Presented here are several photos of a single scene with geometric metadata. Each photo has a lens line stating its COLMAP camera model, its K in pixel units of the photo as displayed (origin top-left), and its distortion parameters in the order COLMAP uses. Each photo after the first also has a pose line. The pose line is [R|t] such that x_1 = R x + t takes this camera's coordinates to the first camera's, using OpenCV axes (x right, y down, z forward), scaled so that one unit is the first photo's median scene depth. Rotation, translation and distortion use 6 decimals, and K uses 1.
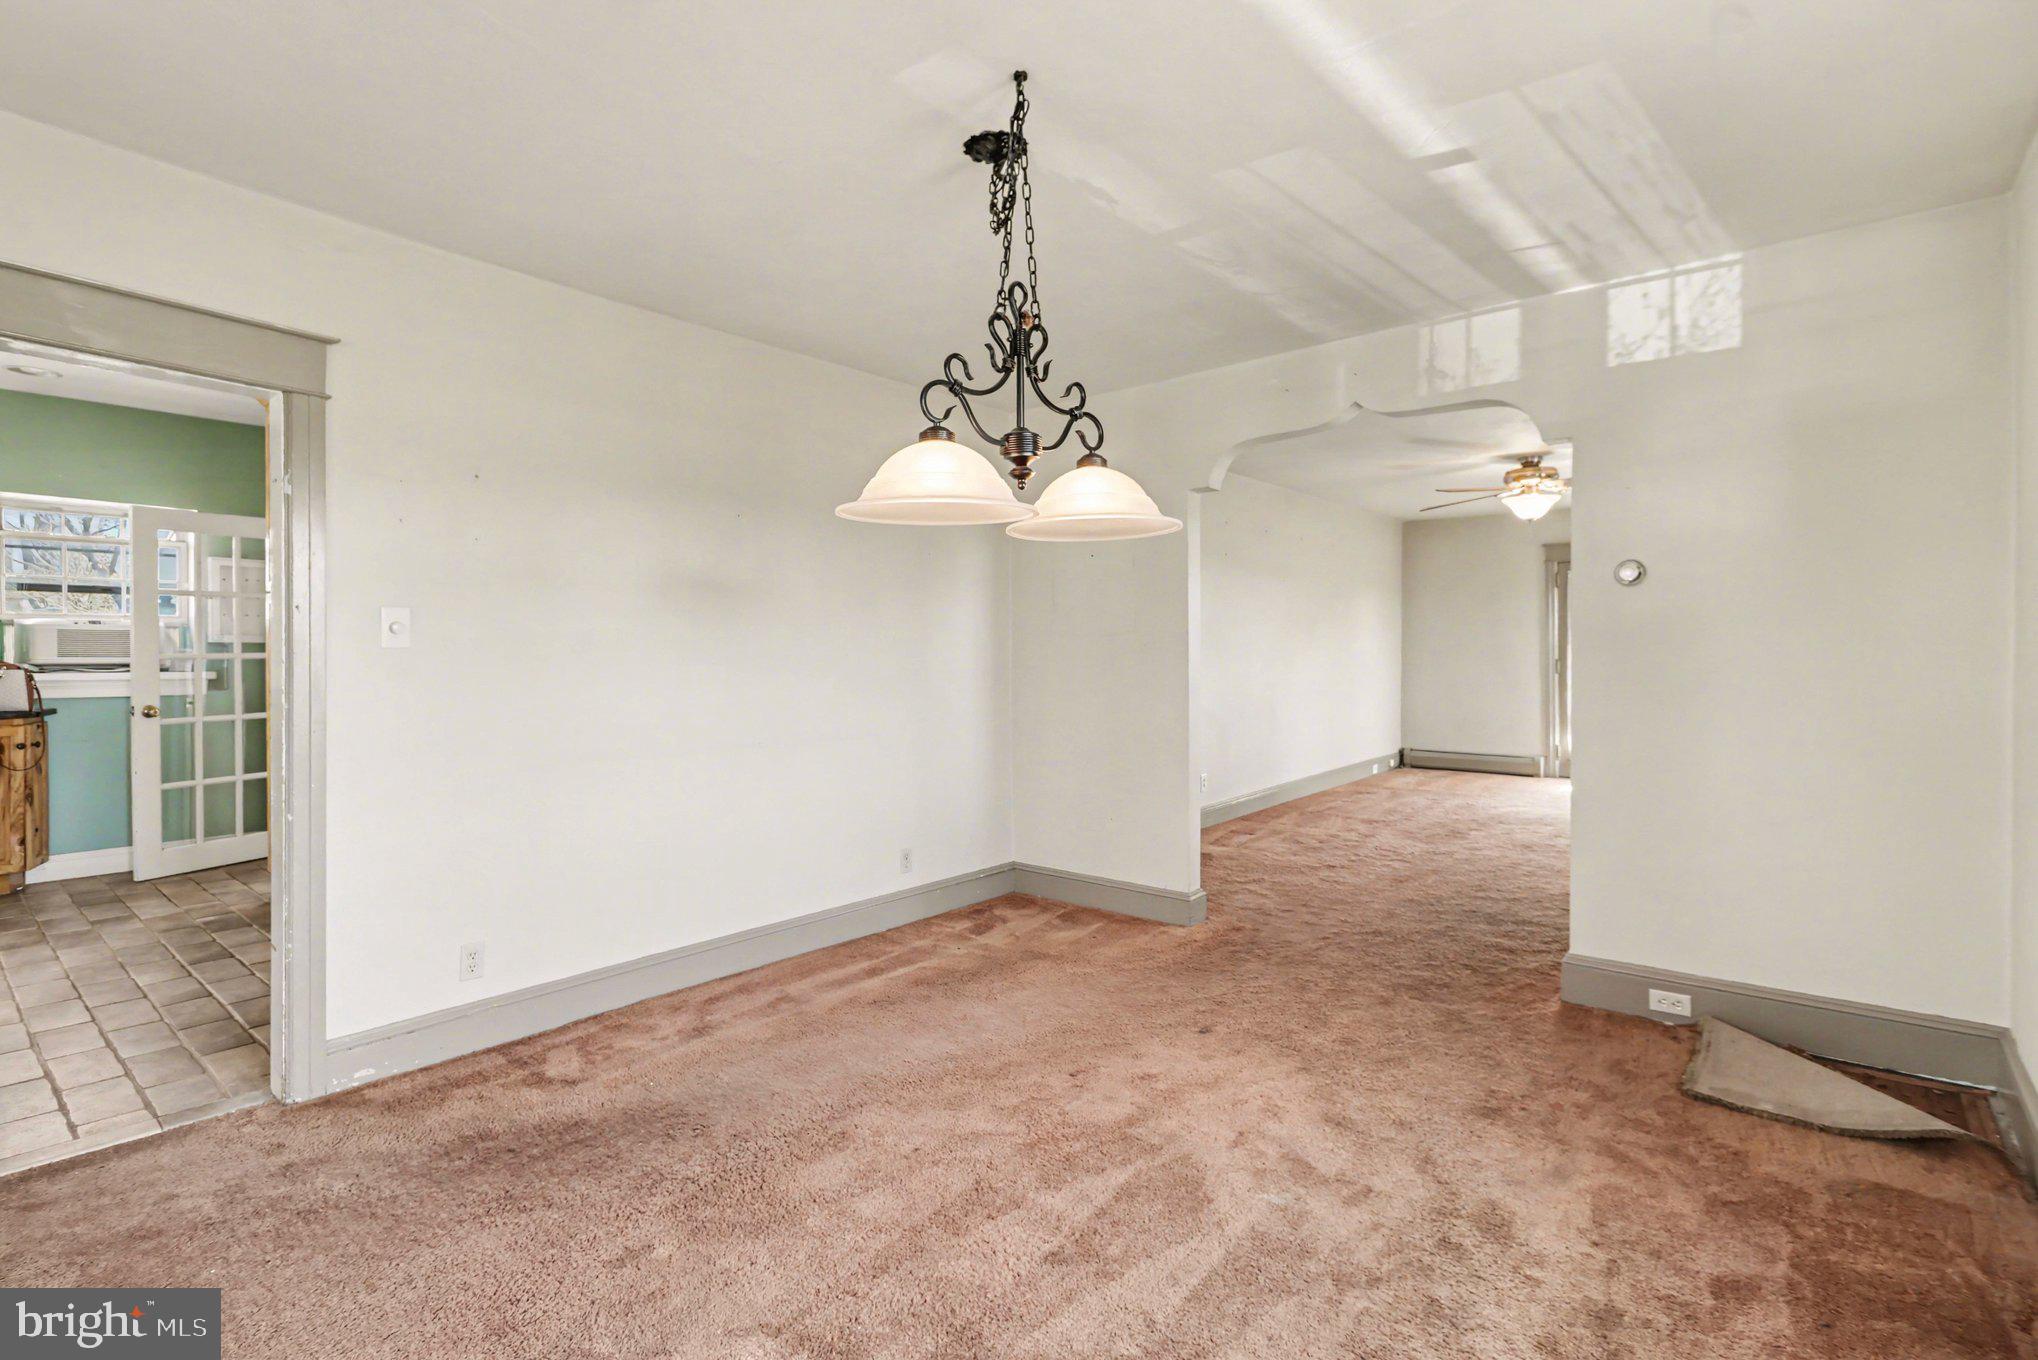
lens RADIAL K [[972.4, 0, 999.7], [0, 972.4, 670.2], [0, 0, 1]] dist [-0.010011, 0.008093]
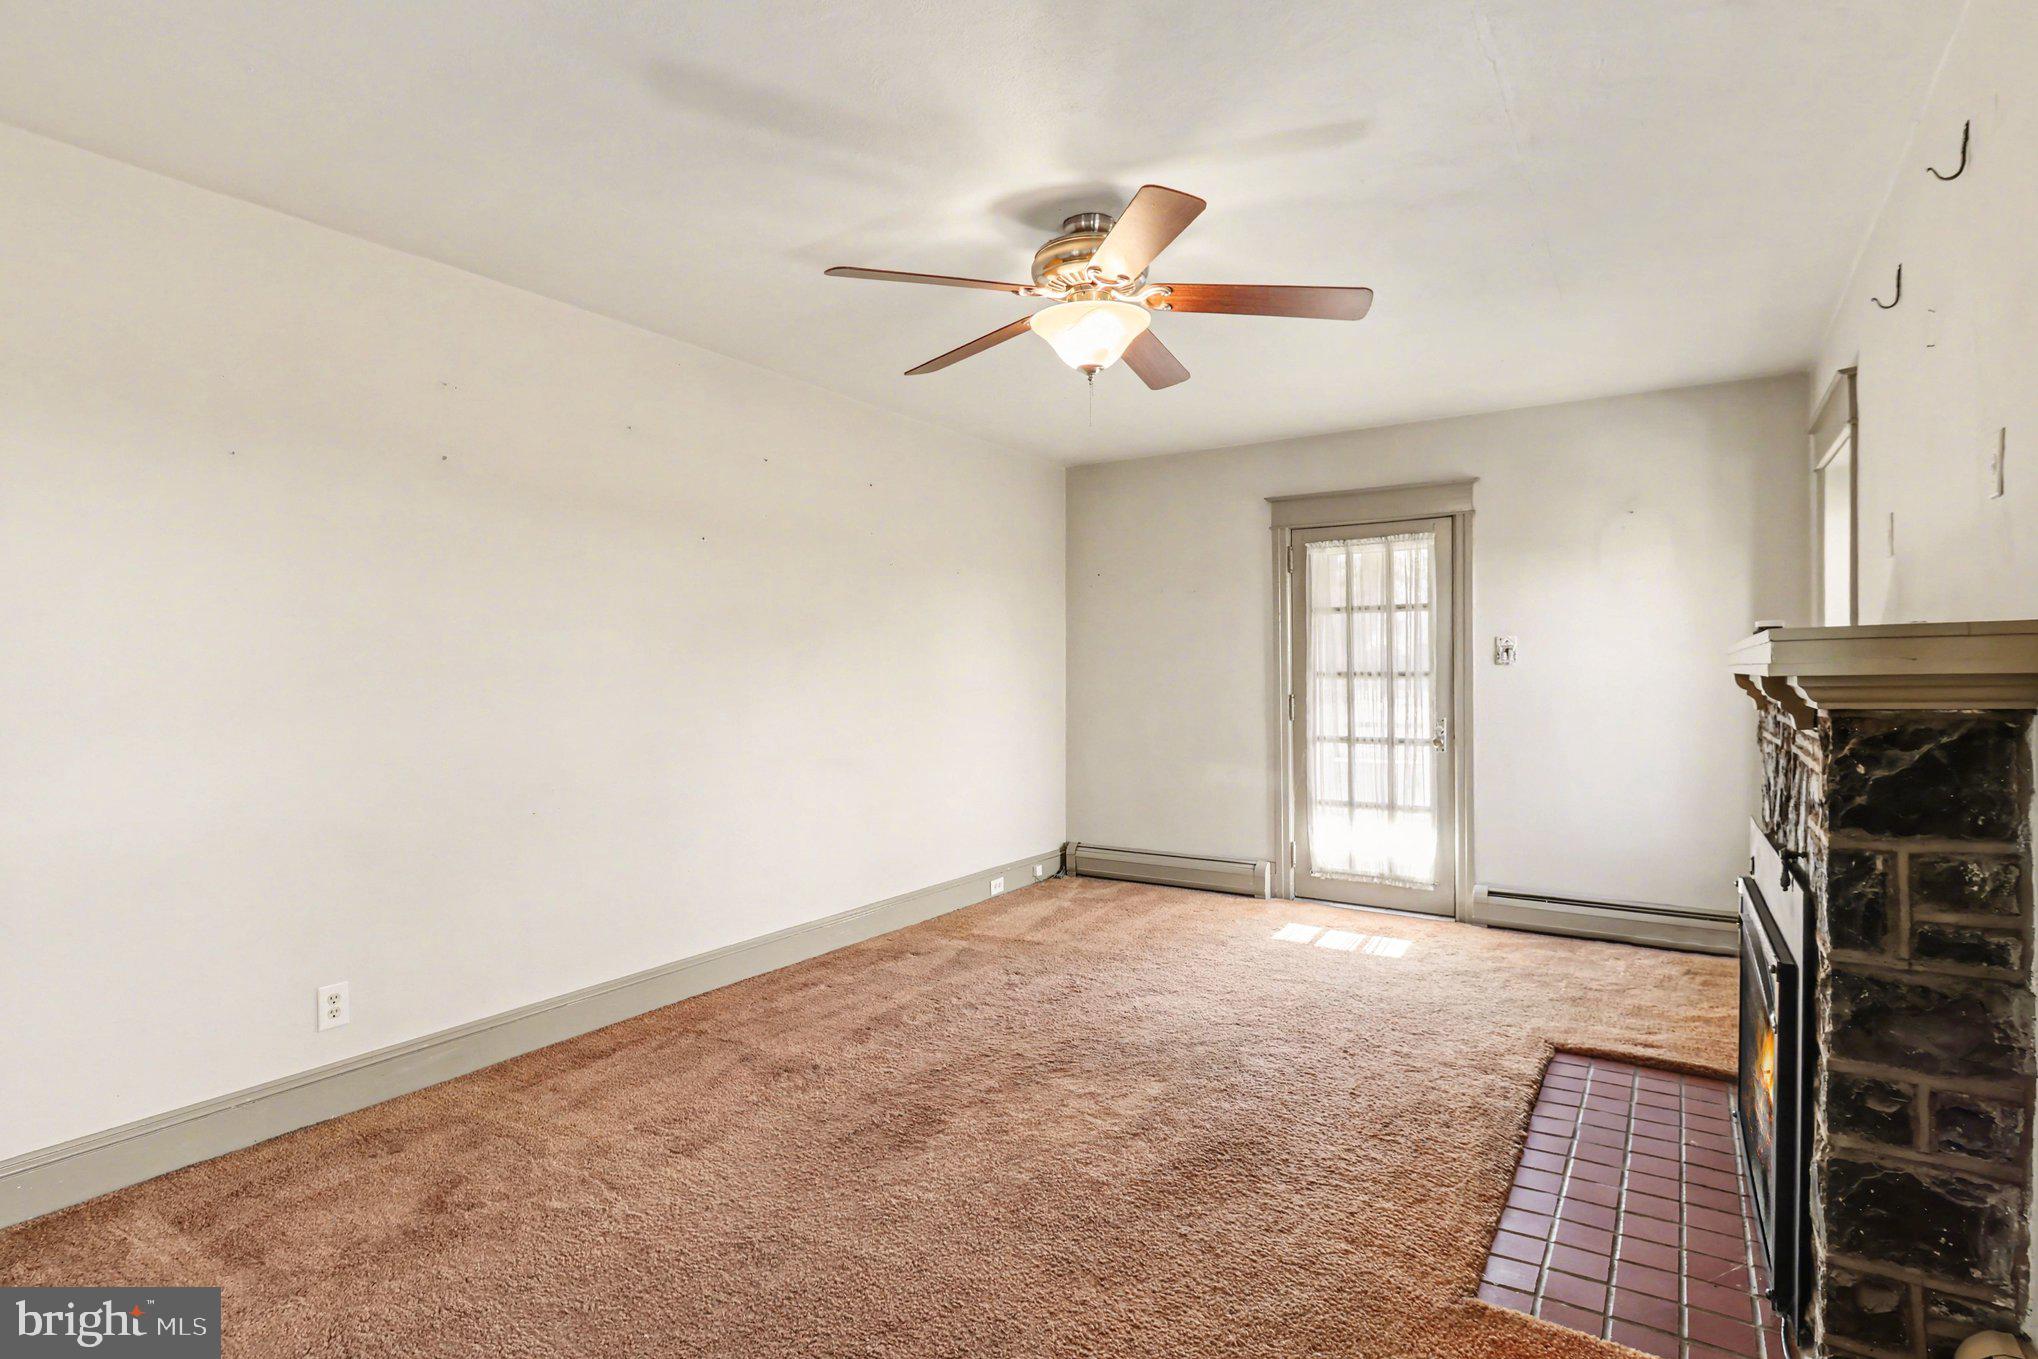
lens RADIAL K [[971.7, 0, 1040.0], [0, 971.7, 677.6], [0, 0, 1]] dist [-0.027555, -0.000028]
pose [[0.993226, -0.002557, 0.116172, 0.332768], [0.005094, 0.999755, -0.021551, -0.008159], [-0.116088, 0.021997, 0.992995, 0.411400]]
